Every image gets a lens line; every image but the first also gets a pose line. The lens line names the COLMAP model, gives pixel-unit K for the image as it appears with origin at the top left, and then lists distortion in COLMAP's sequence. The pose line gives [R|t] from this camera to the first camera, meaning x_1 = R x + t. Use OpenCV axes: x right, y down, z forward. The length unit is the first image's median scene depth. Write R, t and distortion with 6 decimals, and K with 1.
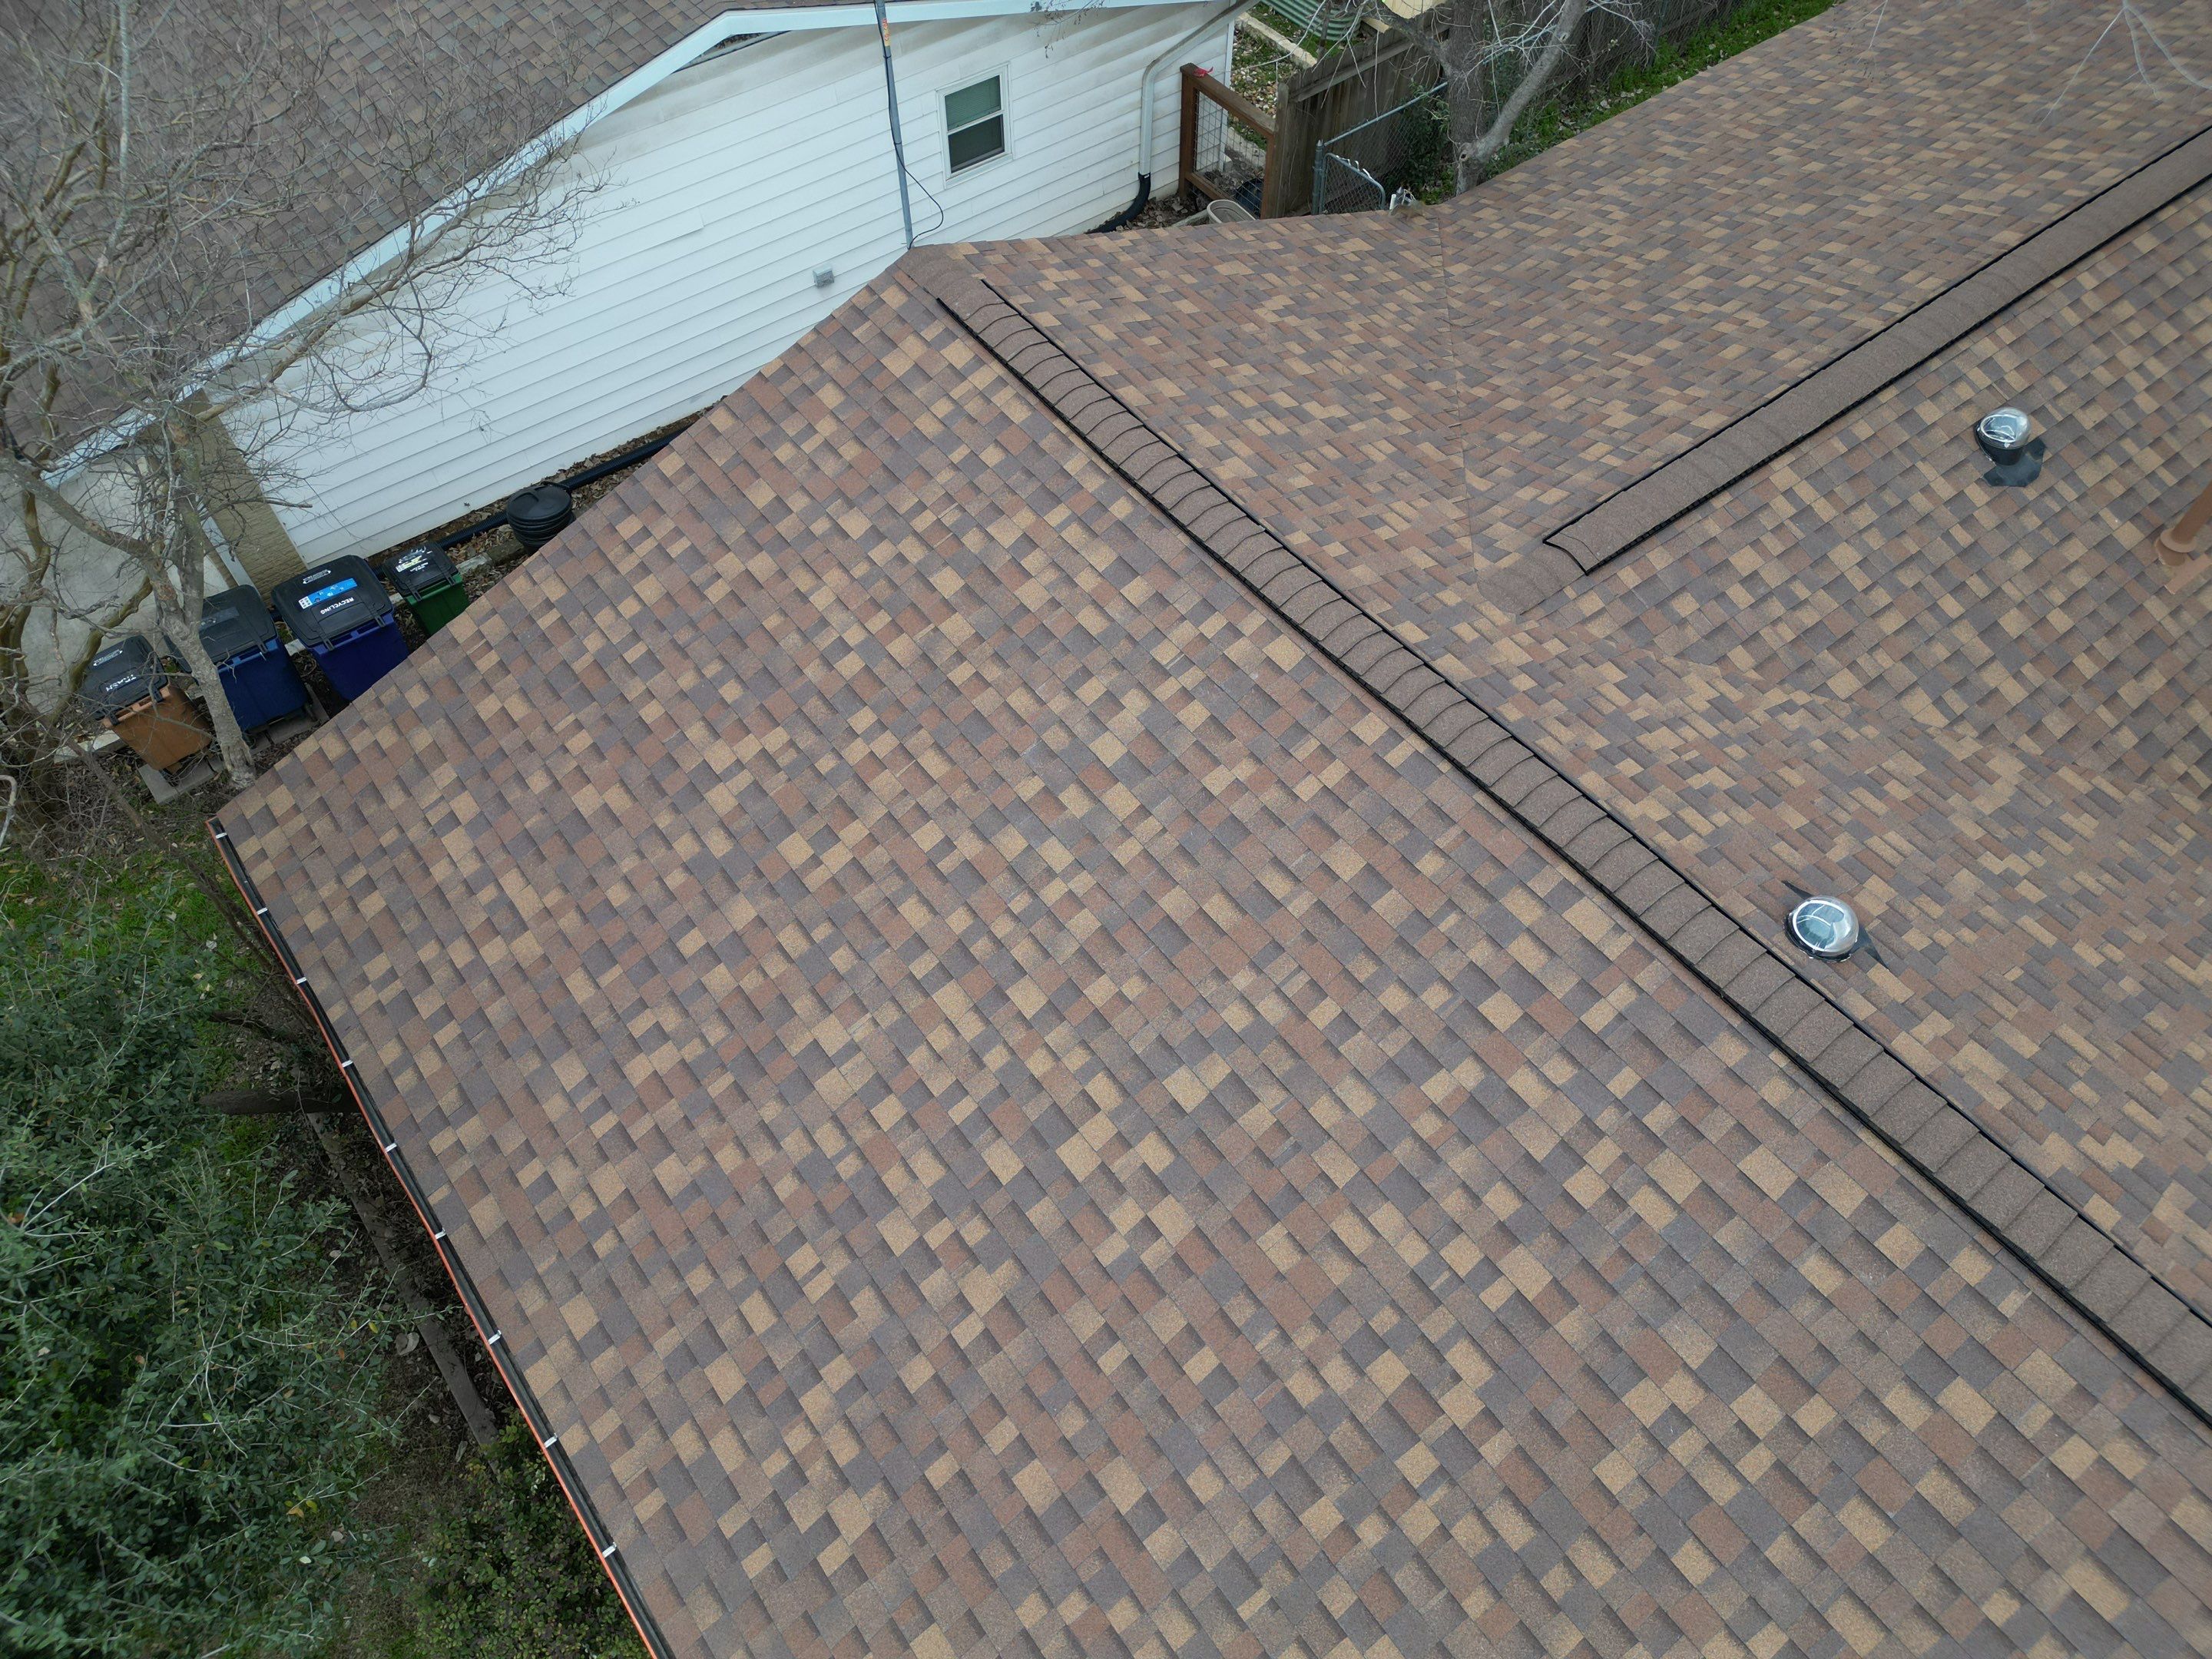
lens RADIAL K [[1546.4, 0, 1101.4], [0, 1546.4, 829.9], [0, 0, 1]] dist [0.077276, -0.079280]
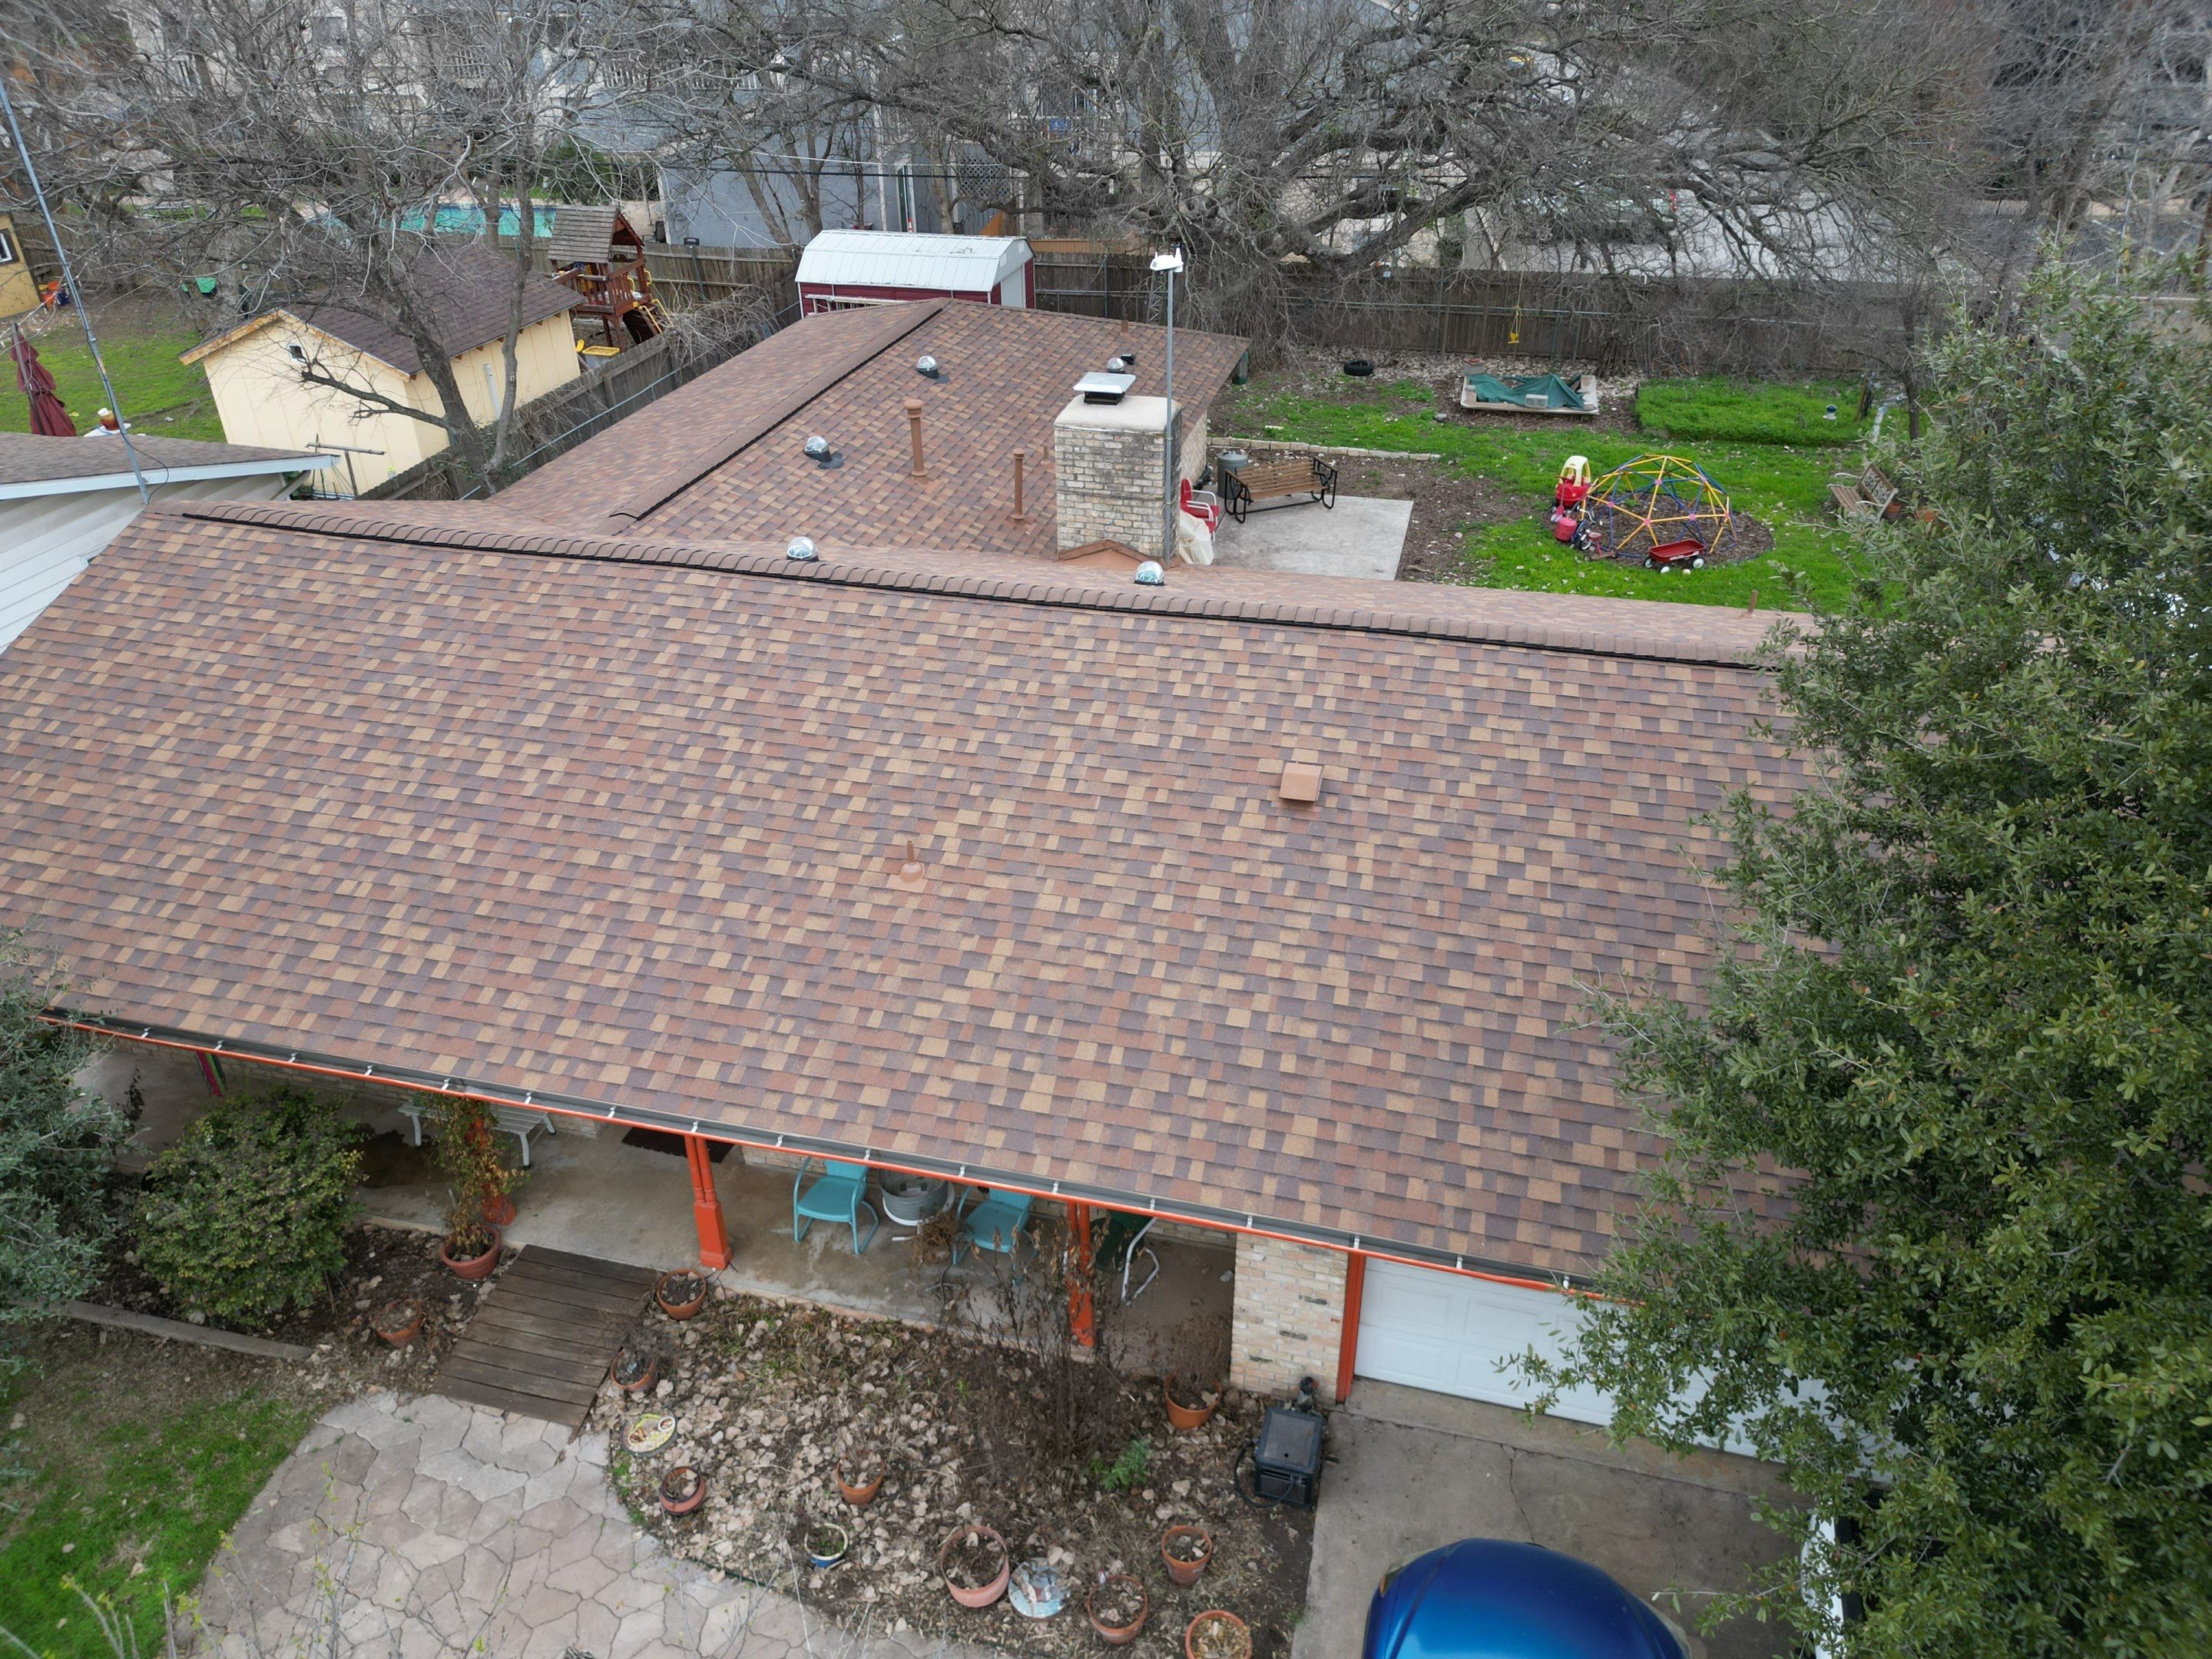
lens RADIAL K [[1550.9, 0, 1098.5], [0, 1550.9, 832.1], [0, 0, 1]] dist [0.088865, -0.104418]
pose [[0.787050, -0.332267, 0.519760, -0.364930], [0.510731, 0.823517, -0.246928, 0.923324], [-0.345986, 0.459802, 0.817848, -0.559791]]
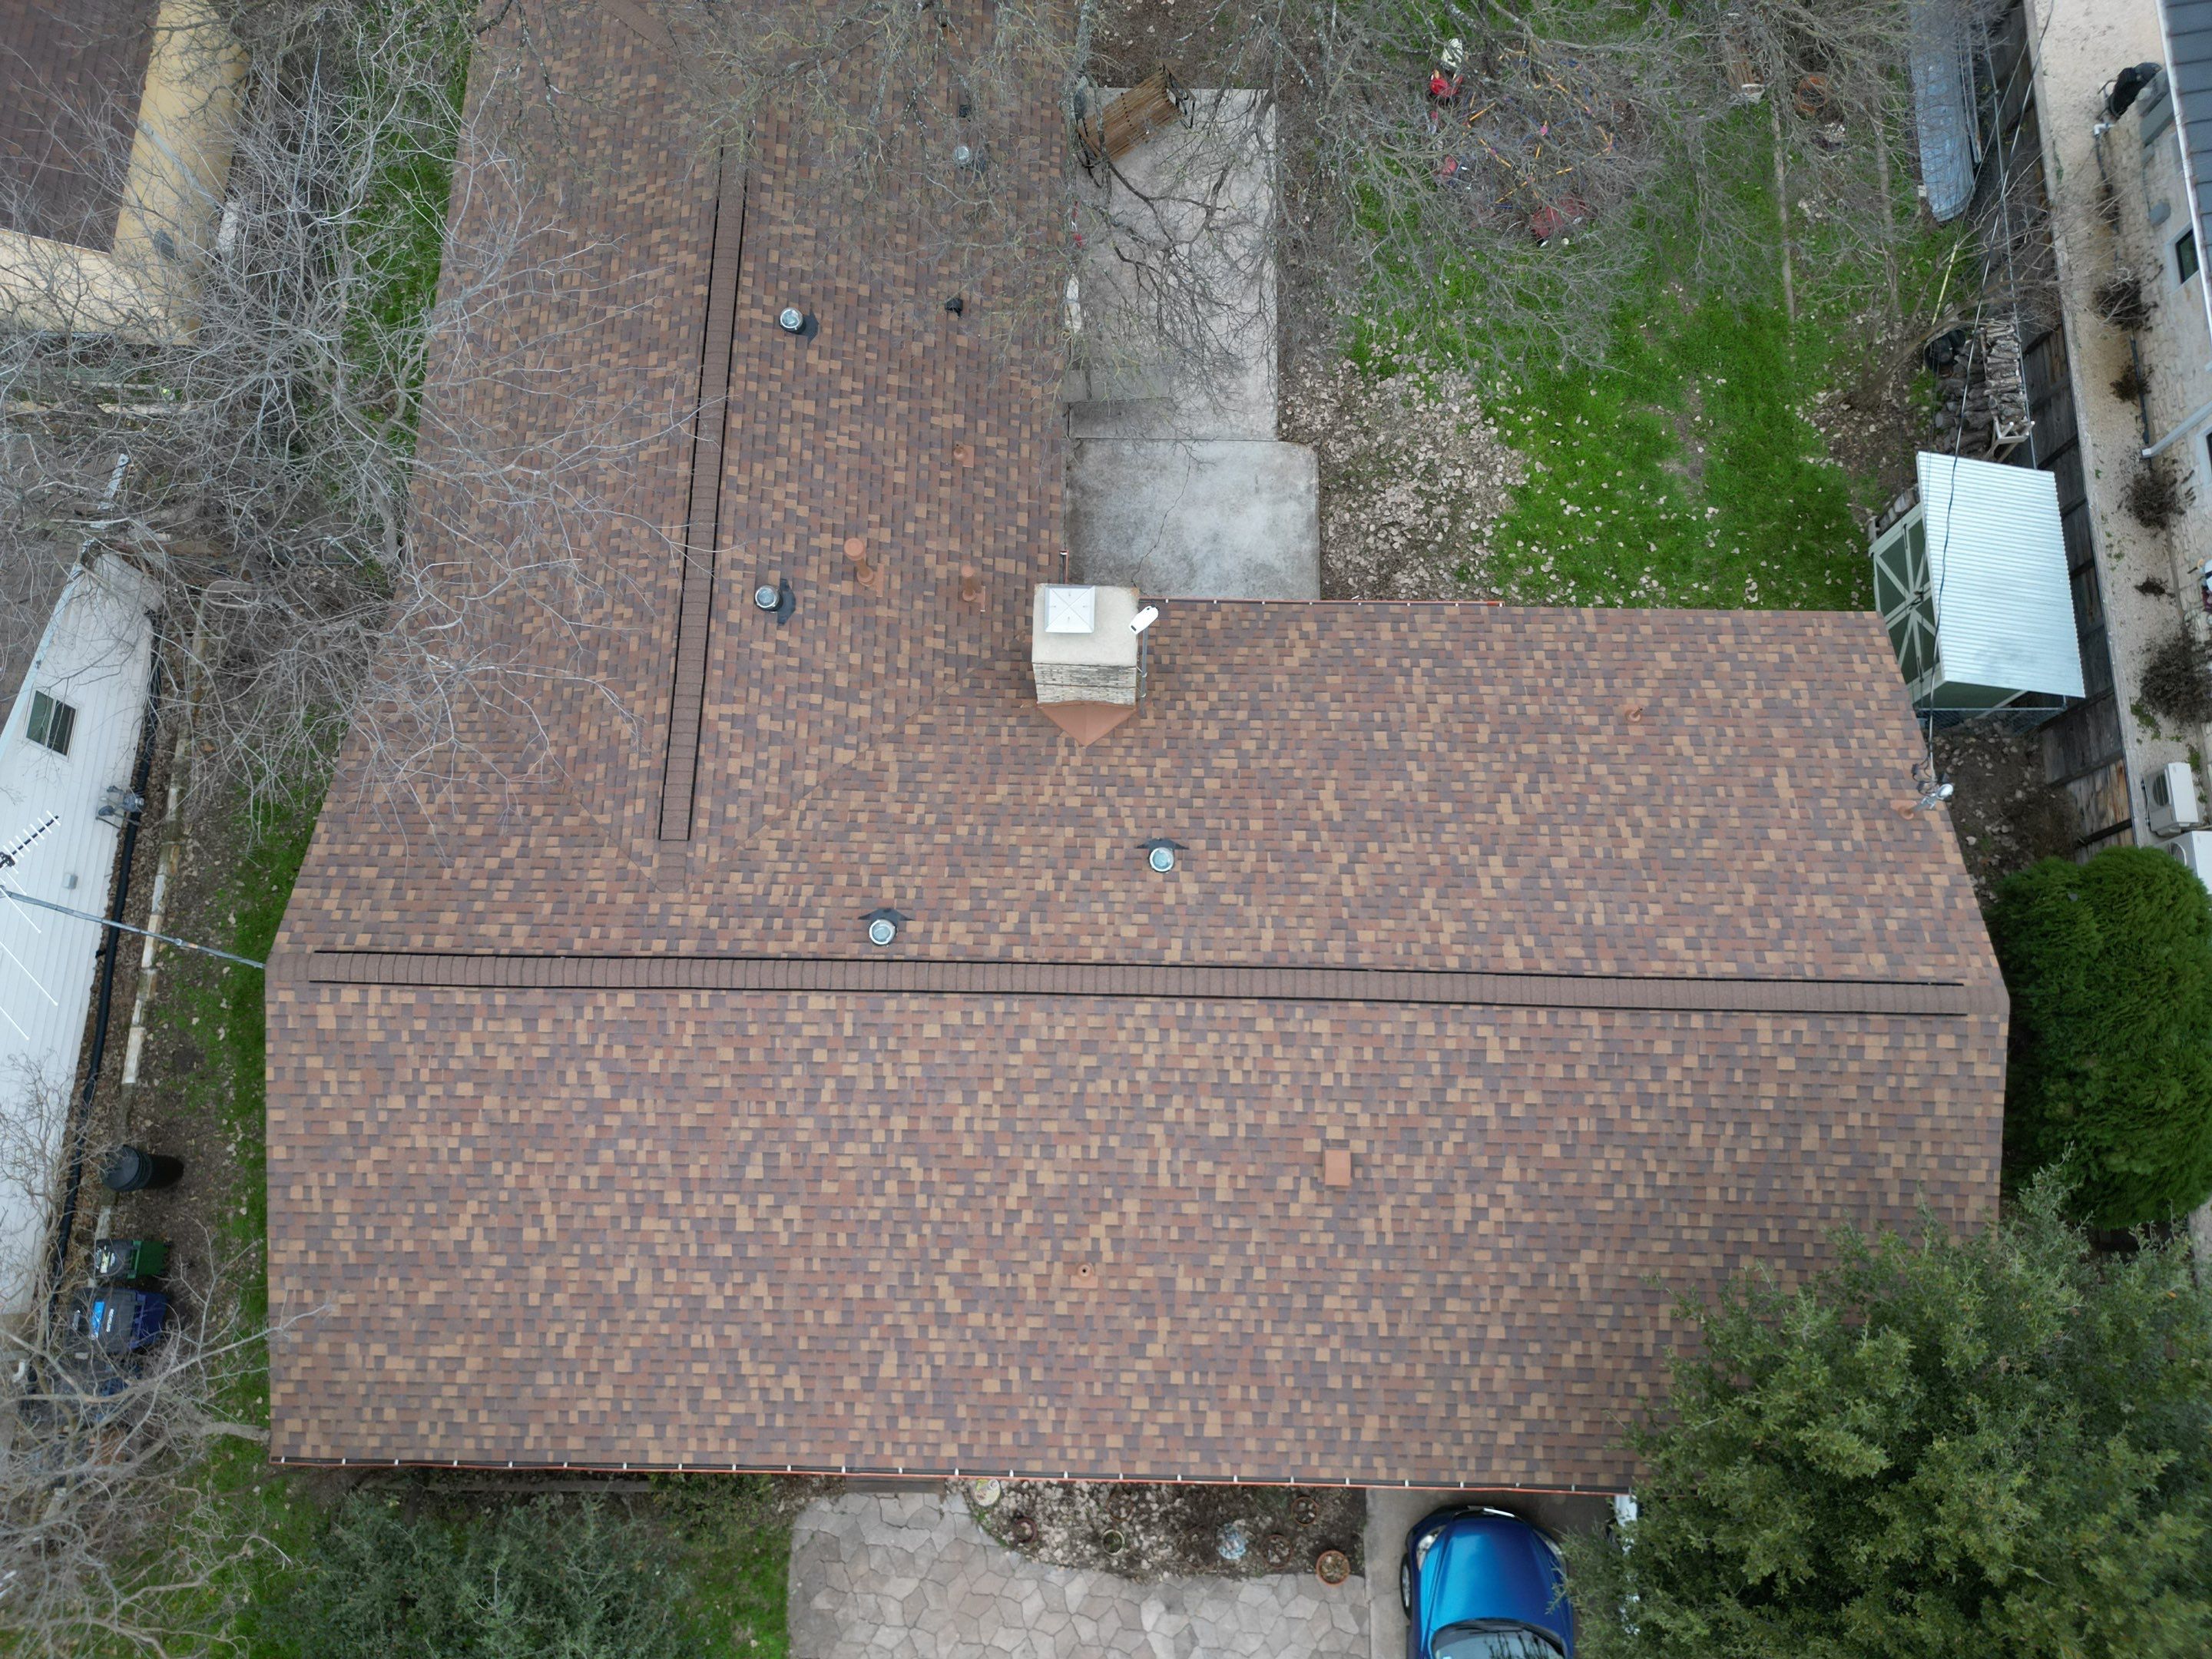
lens RADIAL K [[1544.9, 0, 1101.8], [0, 1544.9, 831.8], [0, 0, 1]] dist [0.133394, -0.312793]
pose [[0.625239, -0.757231, 0.188886, 0.288657], [0.642051, 0.636674, 0.427104, -0.734128], [-0.443675, -0.145767, 0.884254, -1.099760]]
